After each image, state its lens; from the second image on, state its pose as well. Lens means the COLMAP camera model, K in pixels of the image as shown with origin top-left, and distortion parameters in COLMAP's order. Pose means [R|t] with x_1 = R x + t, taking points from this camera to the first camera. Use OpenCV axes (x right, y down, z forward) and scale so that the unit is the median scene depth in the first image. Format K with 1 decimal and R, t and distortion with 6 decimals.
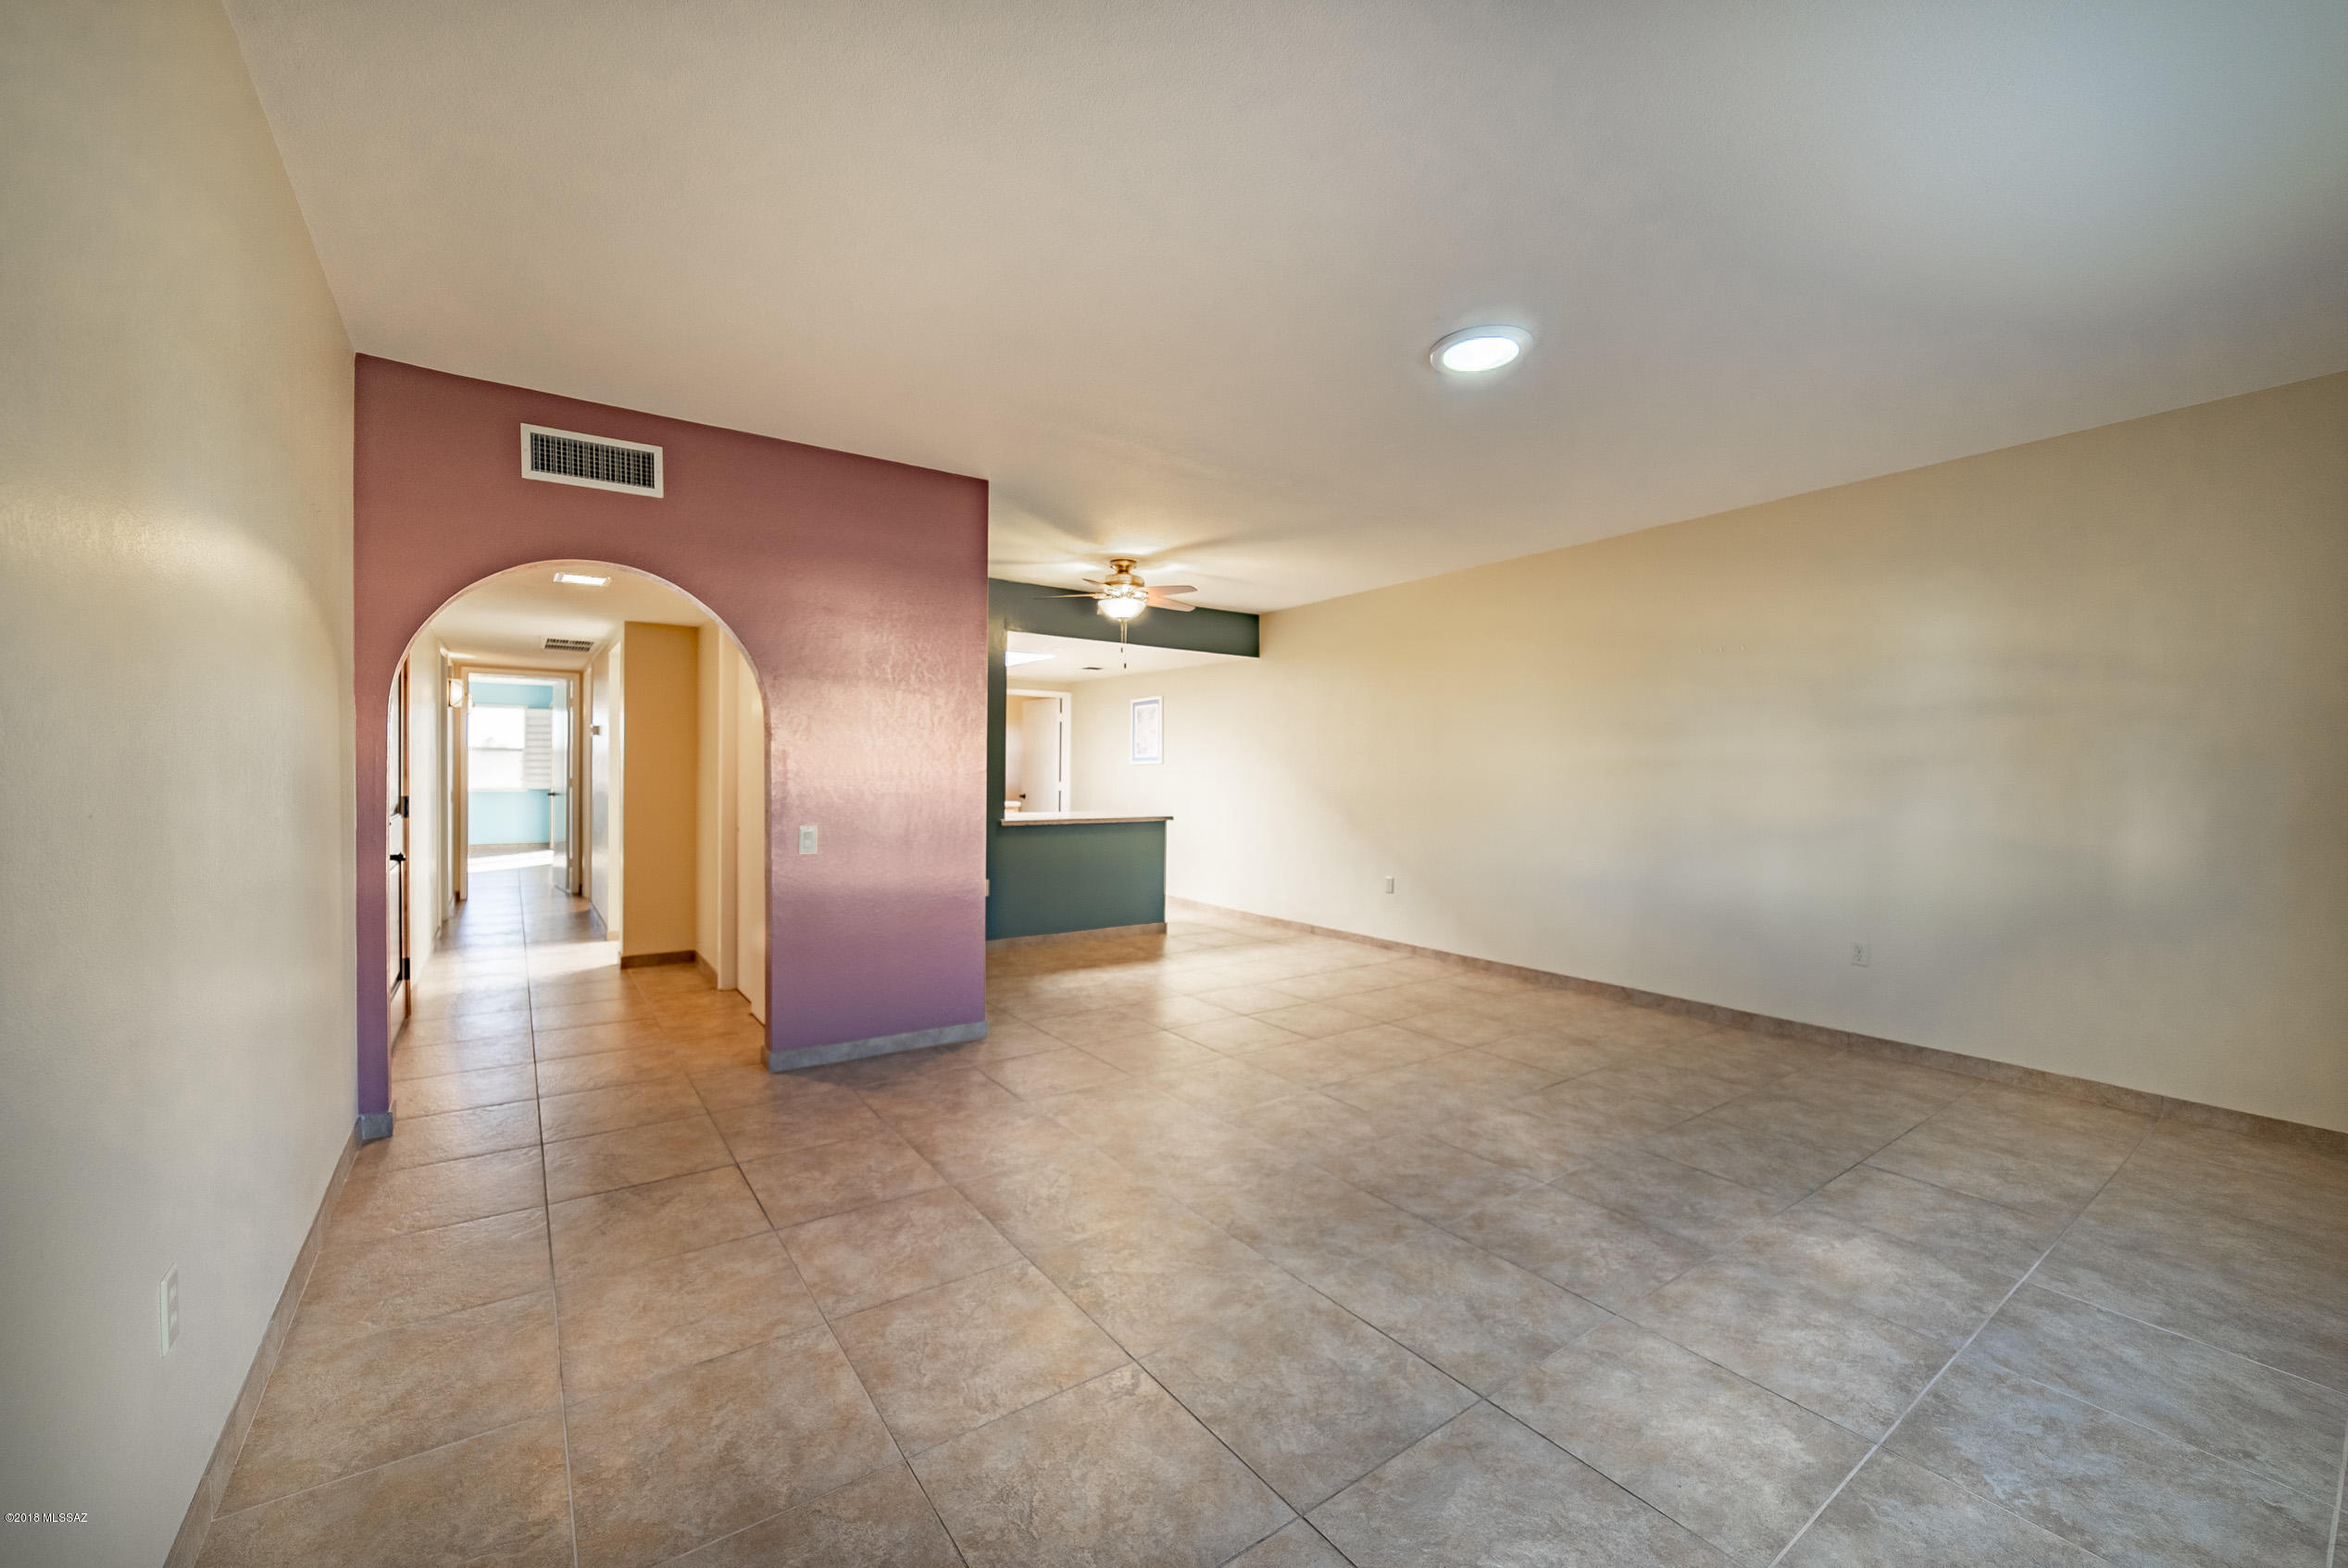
lens RADIAL K [[920.8, 0, 1163.7], [0, 920.8, 782.2], [0, 0, 1]] dist [-0.015255, 0.005368]
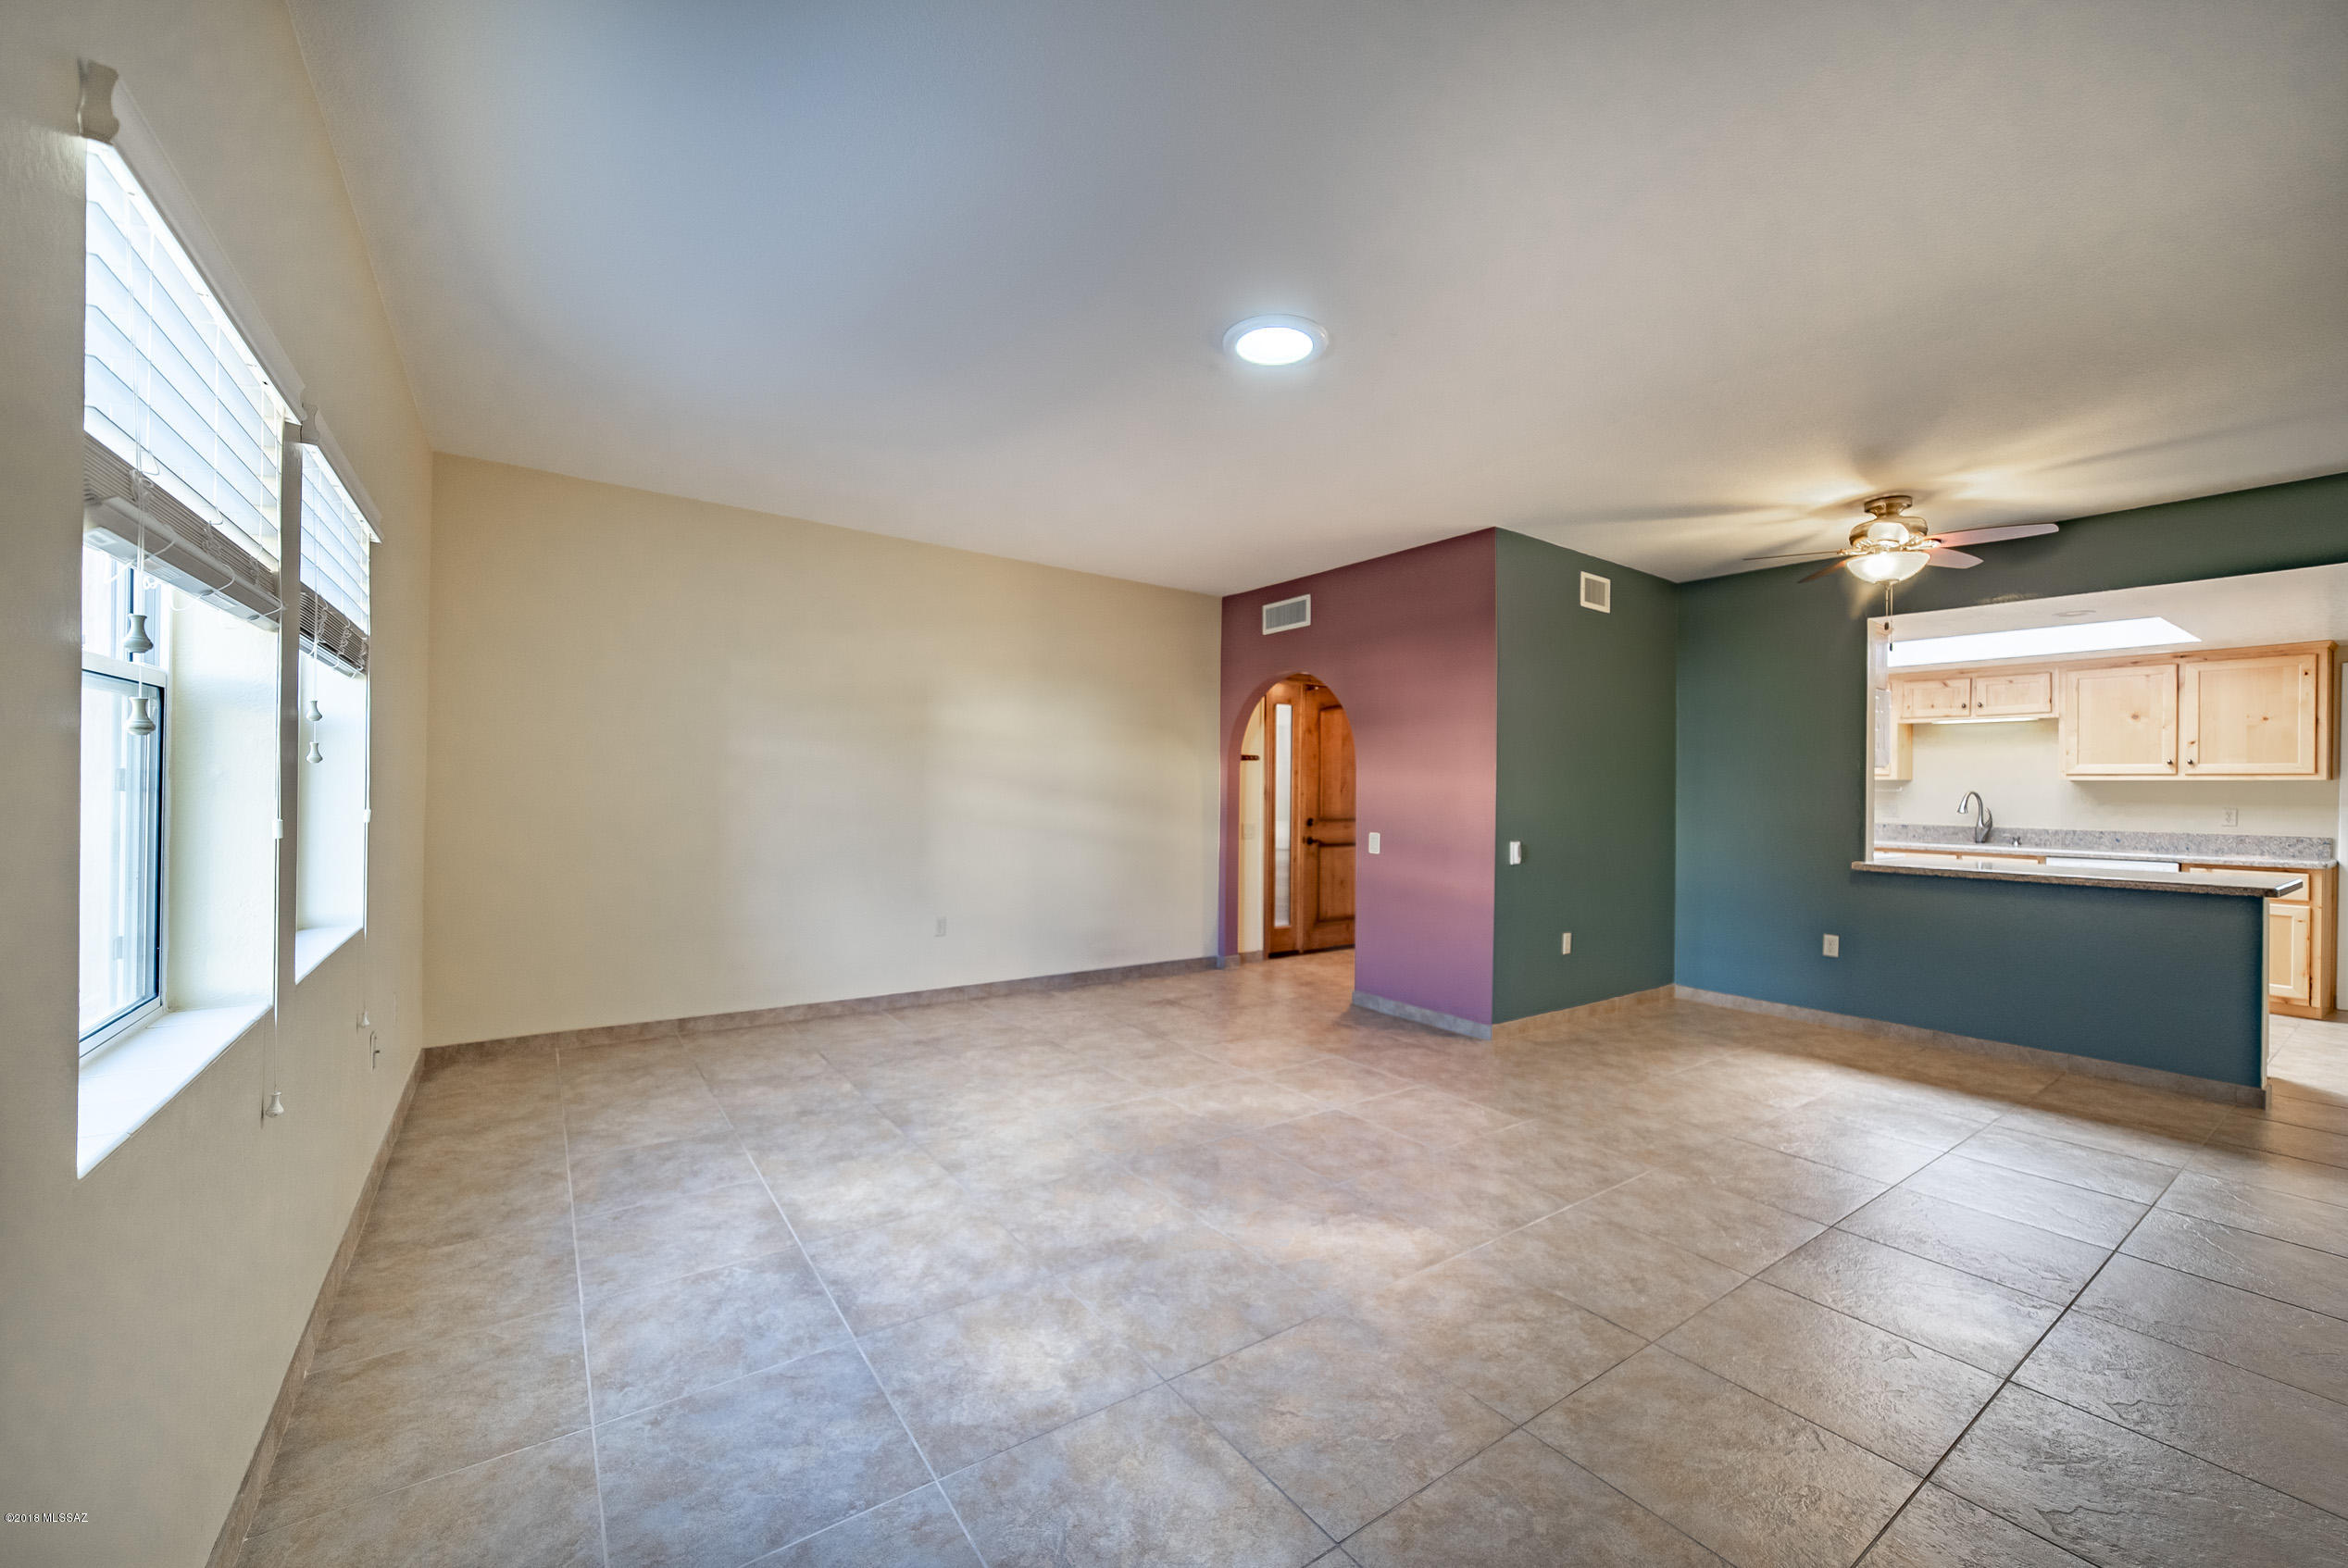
lens RADIAL K [[920.8, 0, 1163.5], [0, 920.8, 787.2], [0, 0, 1]] dist [-0.015255, 0.005368]
pose [[-0.012984, -0.013889, -0.999819, 1.727262], [-0.024480, 0.999608, -0.013568, 0.009379], [0.999616, 0.024300, -0.013319, 1.219540]]
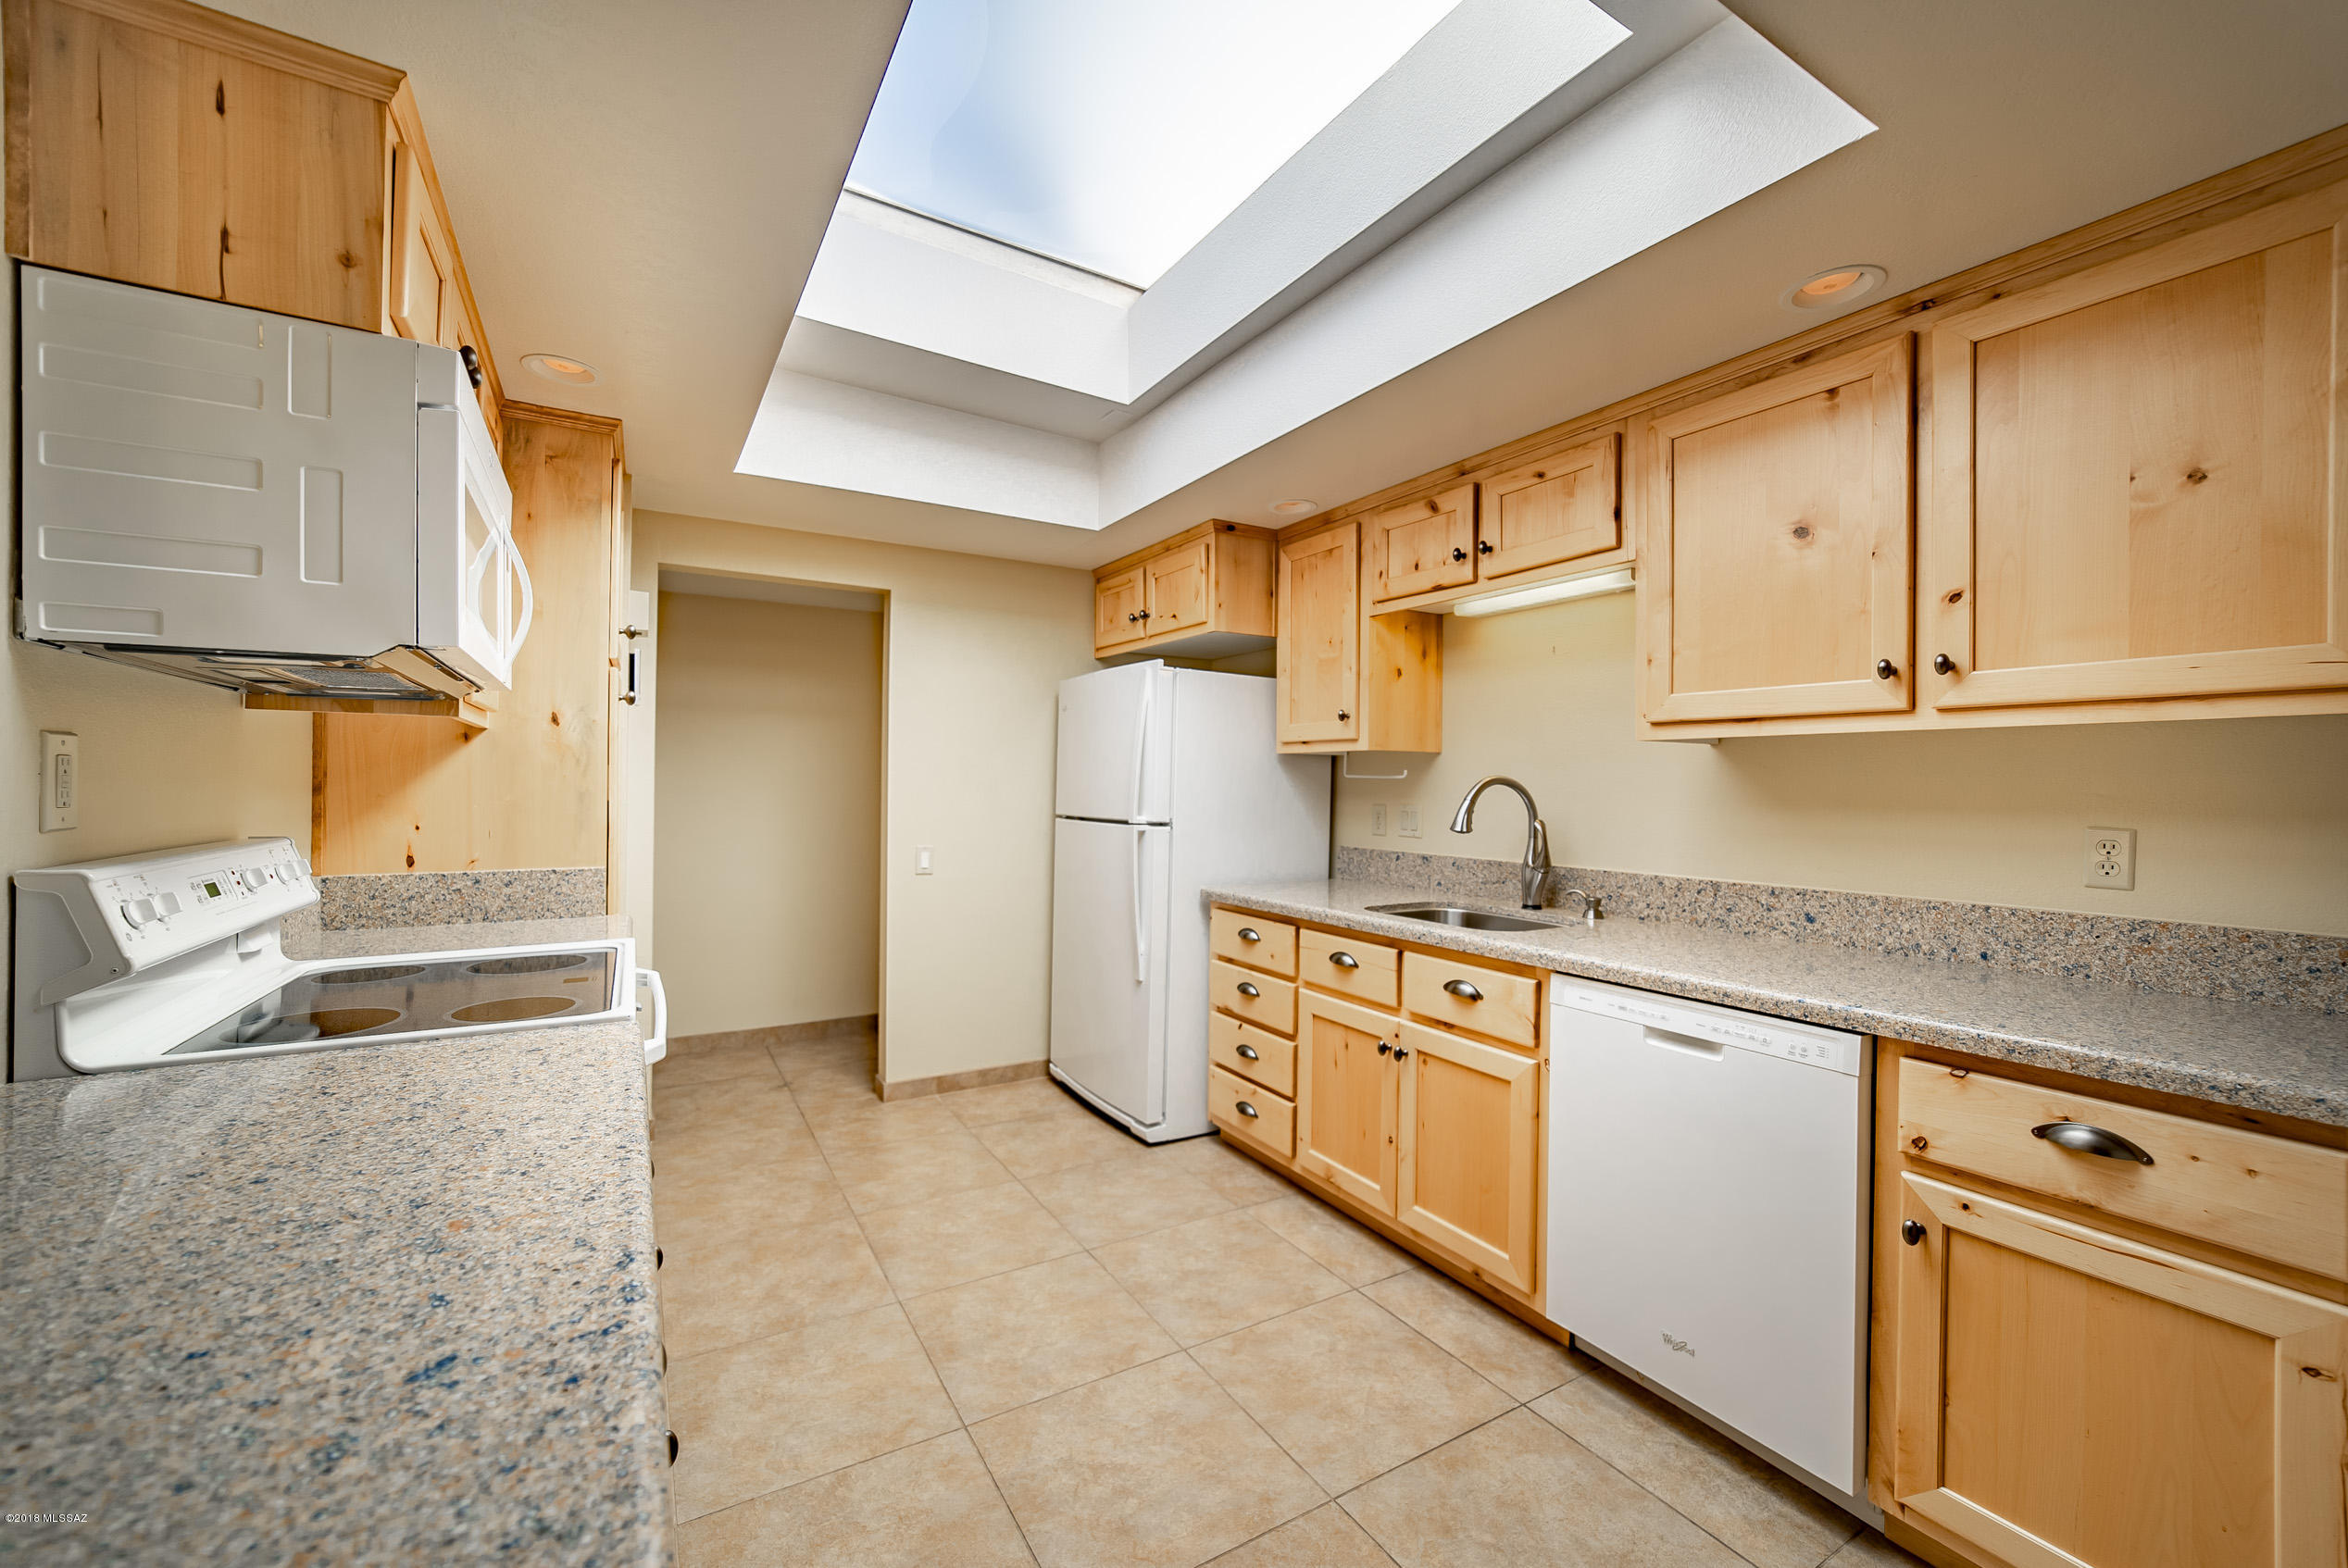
lens RADIAL K [[920.8, 0, 1158.5], [0, 920.8, 787.7], [0, 0, 1]] dist [-0.015255, 0.005368]
pose [[-0.098479, -0.006799, -0.995116, -0.112098], [-0.016956, 0.999843, -0.005154, -0.055353], [0.994995, 0.016366, -0.098579, 3.552039]]
